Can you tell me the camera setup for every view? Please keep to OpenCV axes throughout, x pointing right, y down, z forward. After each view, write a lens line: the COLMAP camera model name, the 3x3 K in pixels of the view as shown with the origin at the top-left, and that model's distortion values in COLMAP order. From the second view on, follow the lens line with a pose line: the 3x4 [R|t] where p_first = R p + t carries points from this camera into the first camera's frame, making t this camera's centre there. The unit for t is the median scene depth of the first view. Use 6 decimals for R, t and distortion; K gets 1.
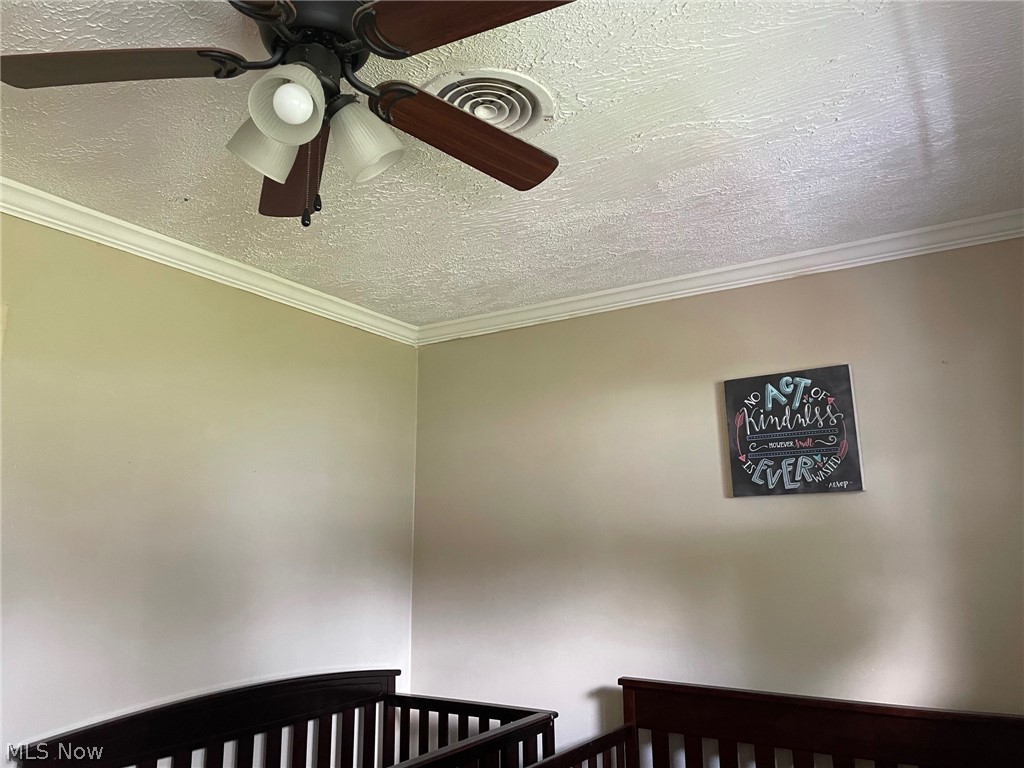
lens RADIAL K [[775.8, 0, 511.9], [0, 775.8, 383.8], [0, 0, 1]] dist [0.098707, -0.123586]
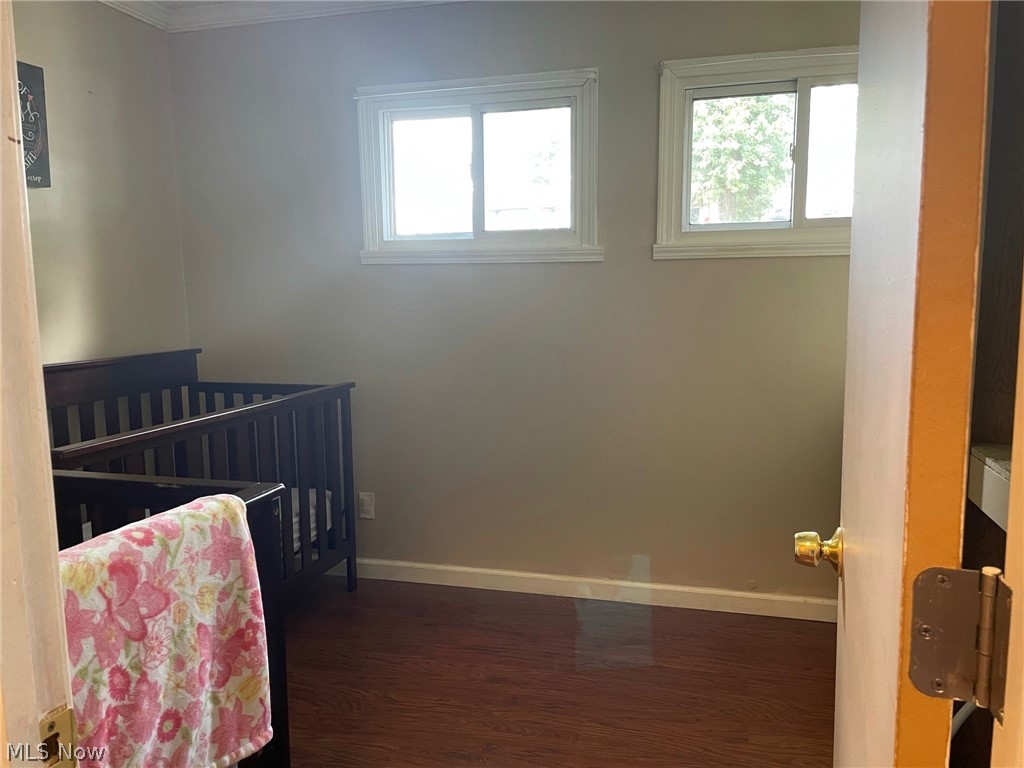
lens RADIAL K [[775.8, 0, 532.1], [0, 775.8, 389.1], [0, 0, 1]] dist [0.098707, -0.123586]
pose [[-0.310209, -0.108374, 0.944471, -0.845769], [-0.185238, 0.981330, 0.051762, 0.225848], [-0.932447, -0.158895, -0.324492, 0.656180]]
